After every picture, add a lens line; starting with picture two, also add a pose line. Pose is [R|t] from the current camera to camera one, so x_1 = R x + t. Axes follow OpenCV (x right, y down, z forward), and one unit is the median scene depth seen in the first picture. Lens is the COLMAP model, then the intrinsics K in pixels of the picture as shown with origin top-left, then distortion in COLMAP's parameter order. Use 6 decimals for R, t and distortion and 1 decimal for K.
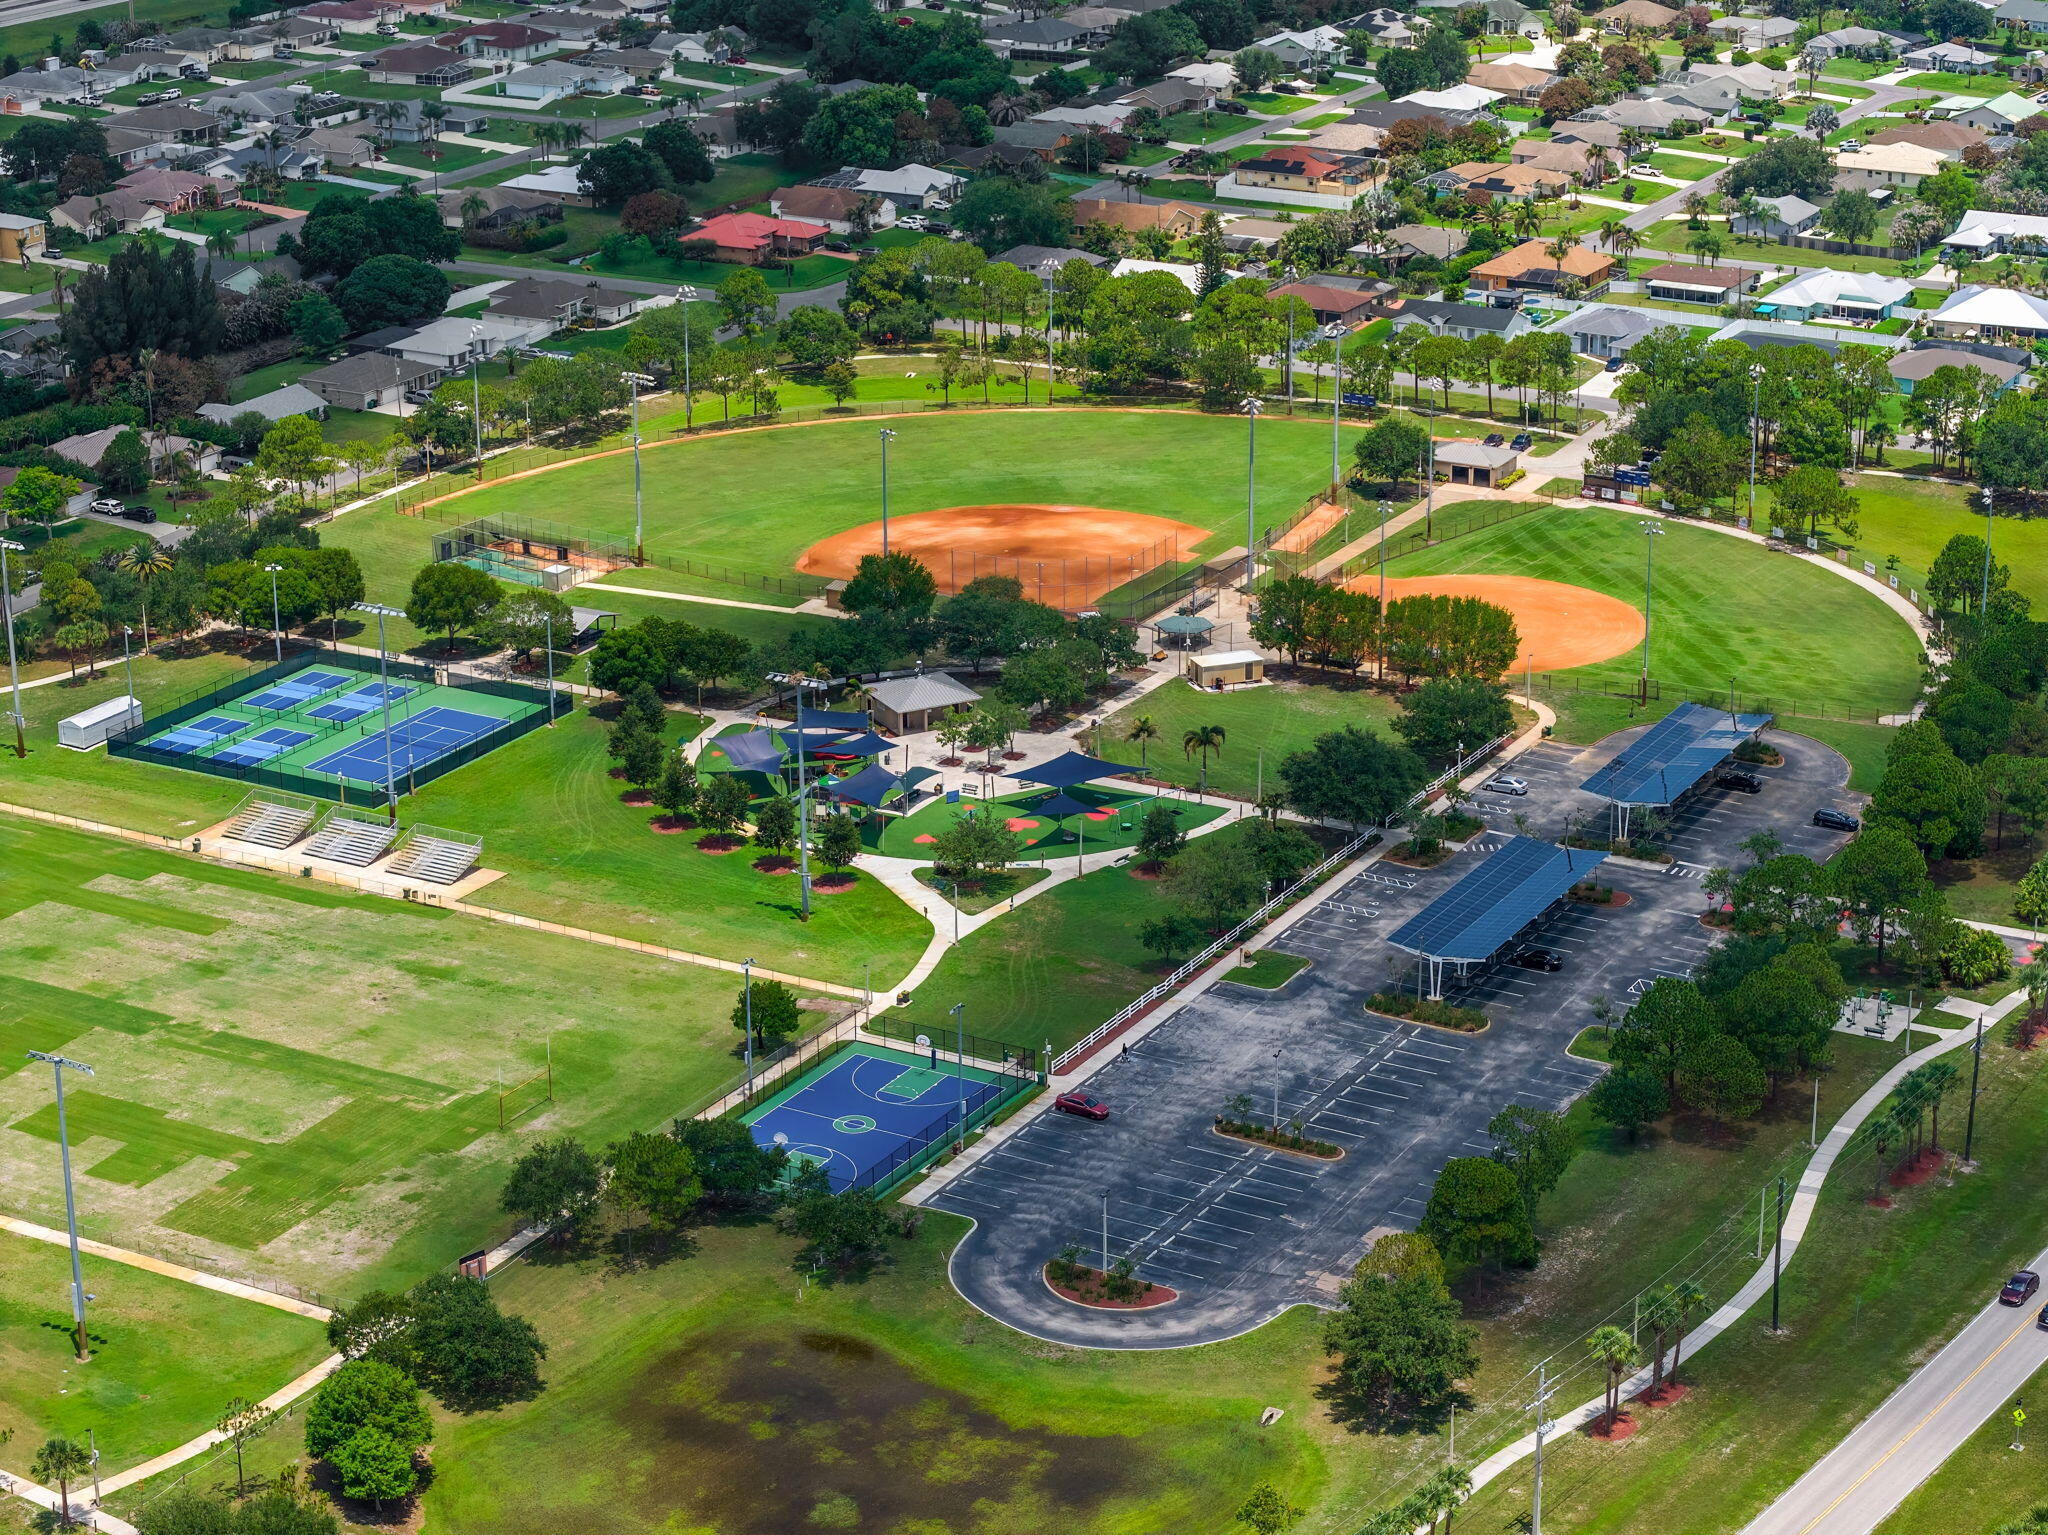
lens RADIAL K [[4127.3, 0, 1024.0], [0, 4127.3, 767.5], [0, 0, 1]] dist [-0.288004, 1.308280]
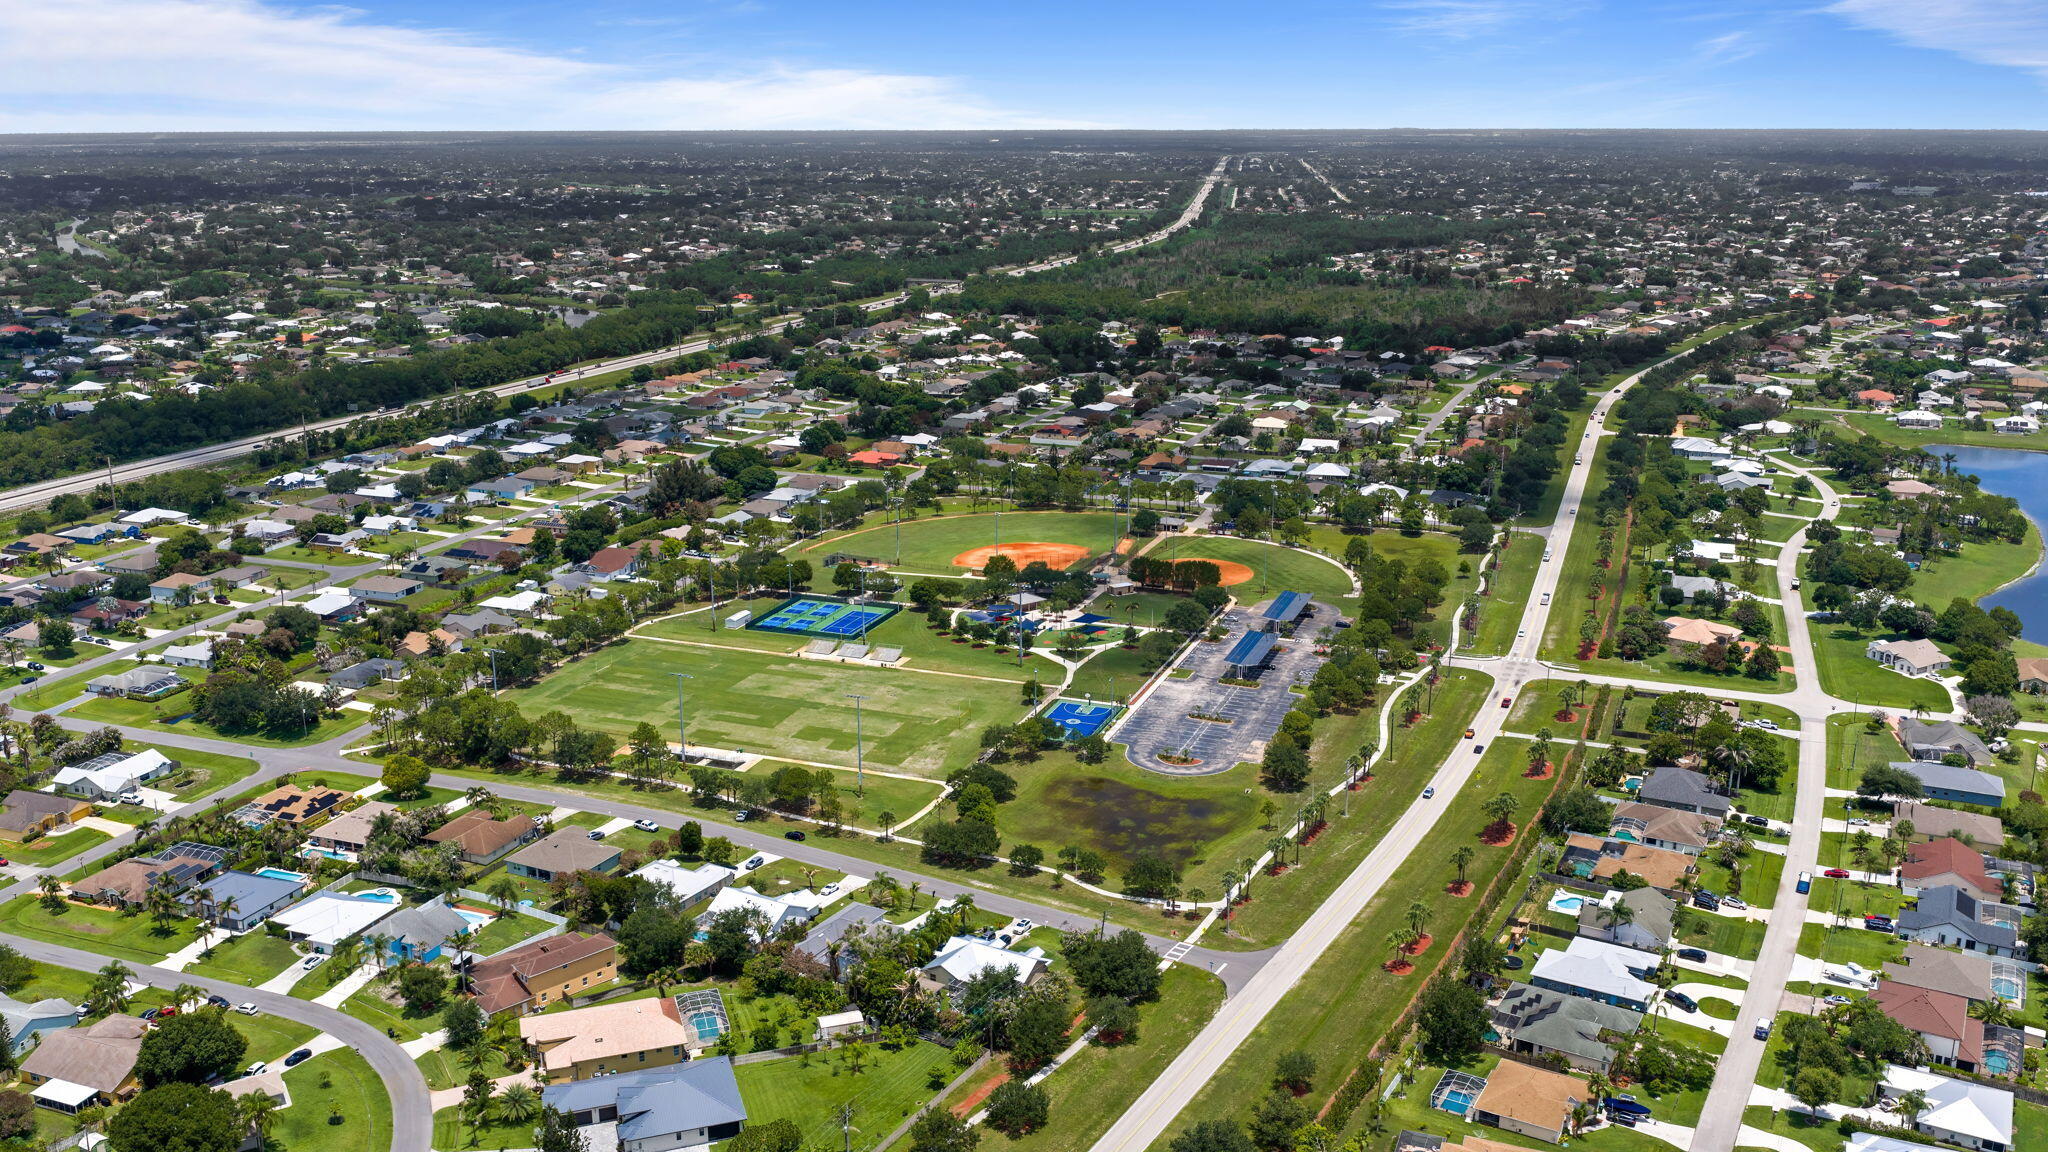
lens RADIAL K [[1702.5, 0, 1035.8], [0, 1702.5, 572.5], [0, 0, 1]] dist [0.004006, -0.018803]
pose [[0.988279, -0.033198, 0.149005, -0.196706], [0.044796, 0.996164, -0.075168, 0.054490], [-0.145938, 0.080962, 0.985975, -0.196664]]
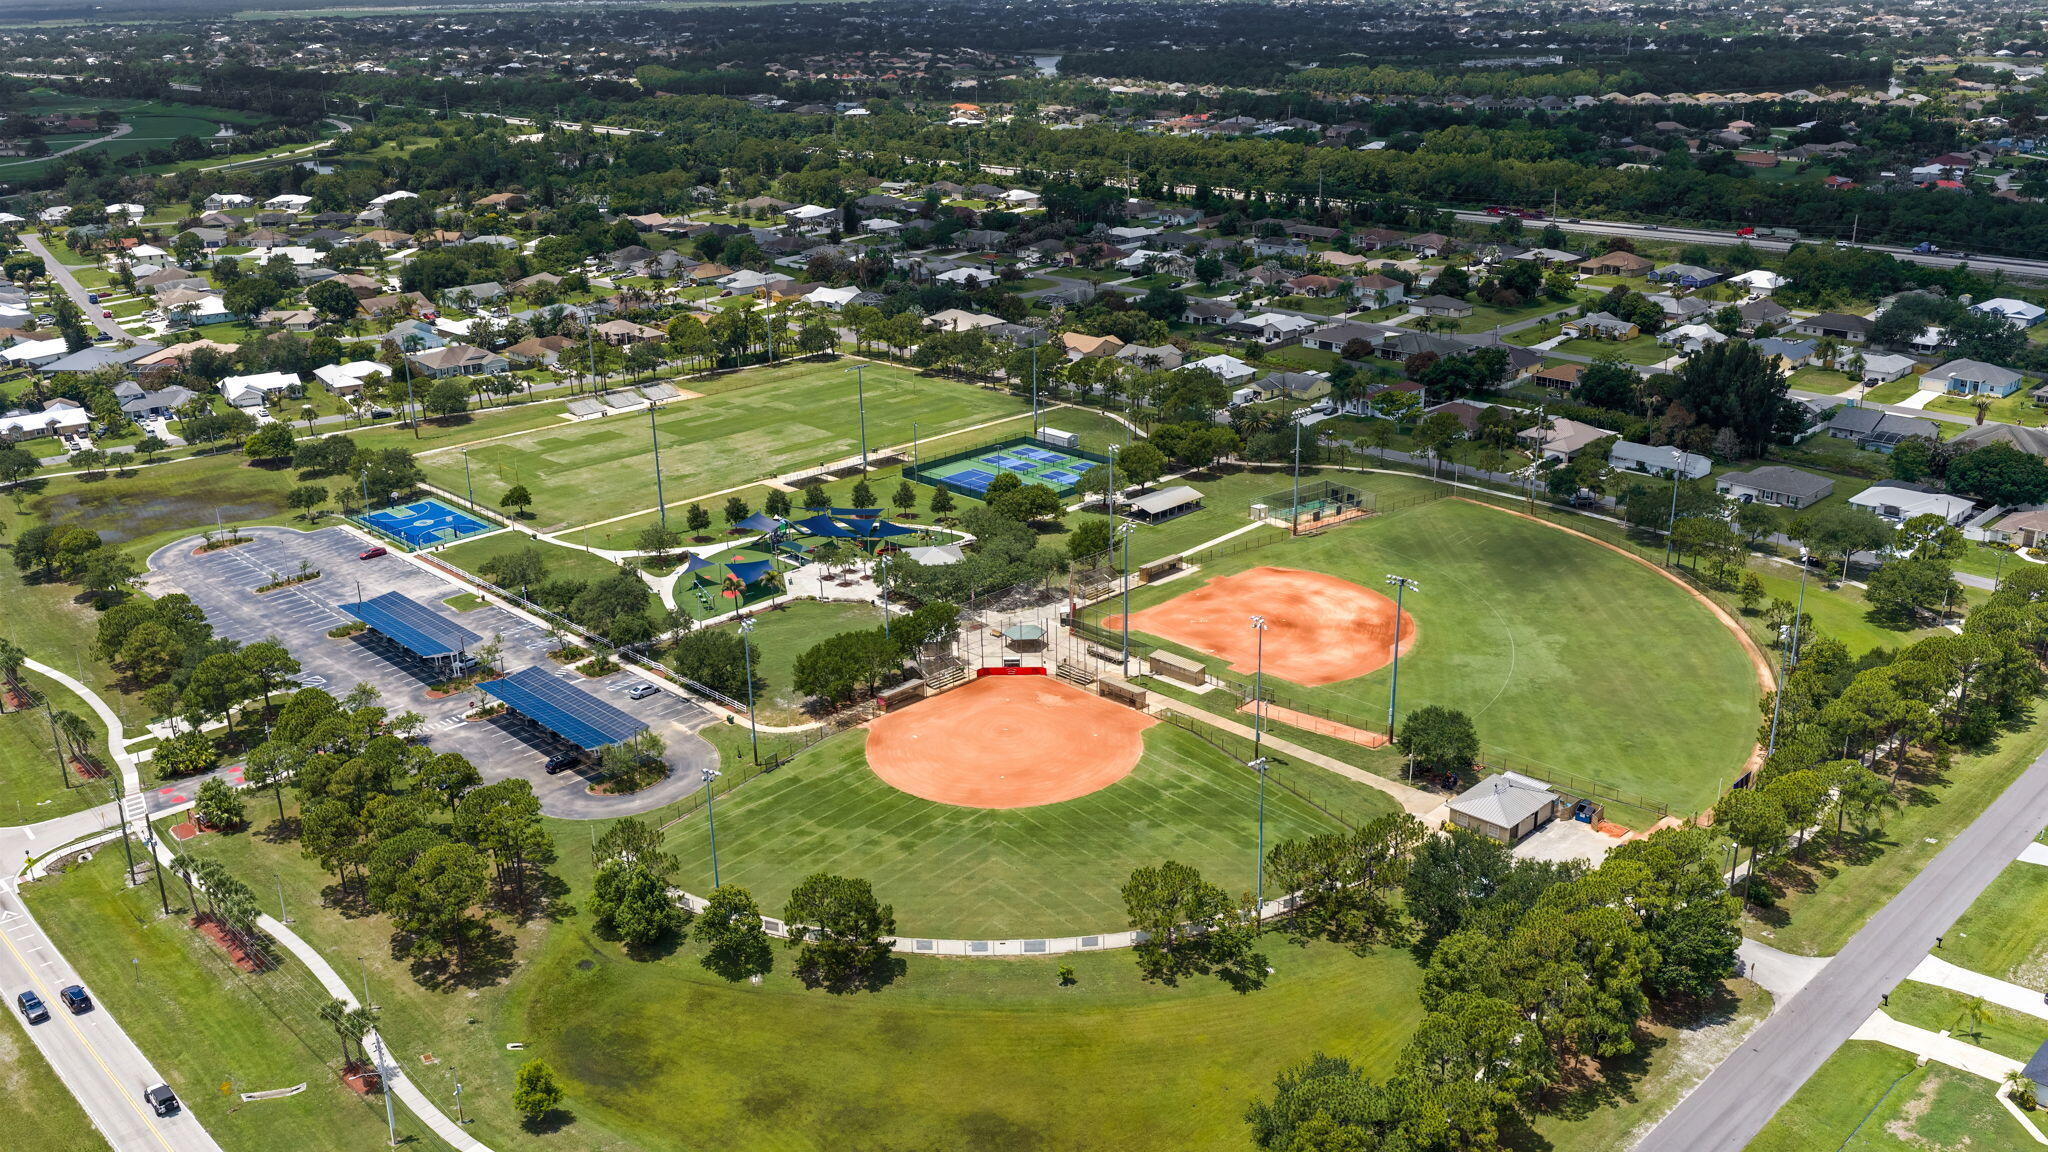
lens RADIAL K [[1702.5, 0, 1035.8], [0, 1702.5, 572.5], [0, 0, 1]] dist [0.004006, -0.018803]
pose [[-0.278263, 0.335601, -0.899967, 0.571563], [-0.301505, 0.859095, 0.413583, -0.303348], [0.911956, 0.386430, -0.137869, 1.127925]]
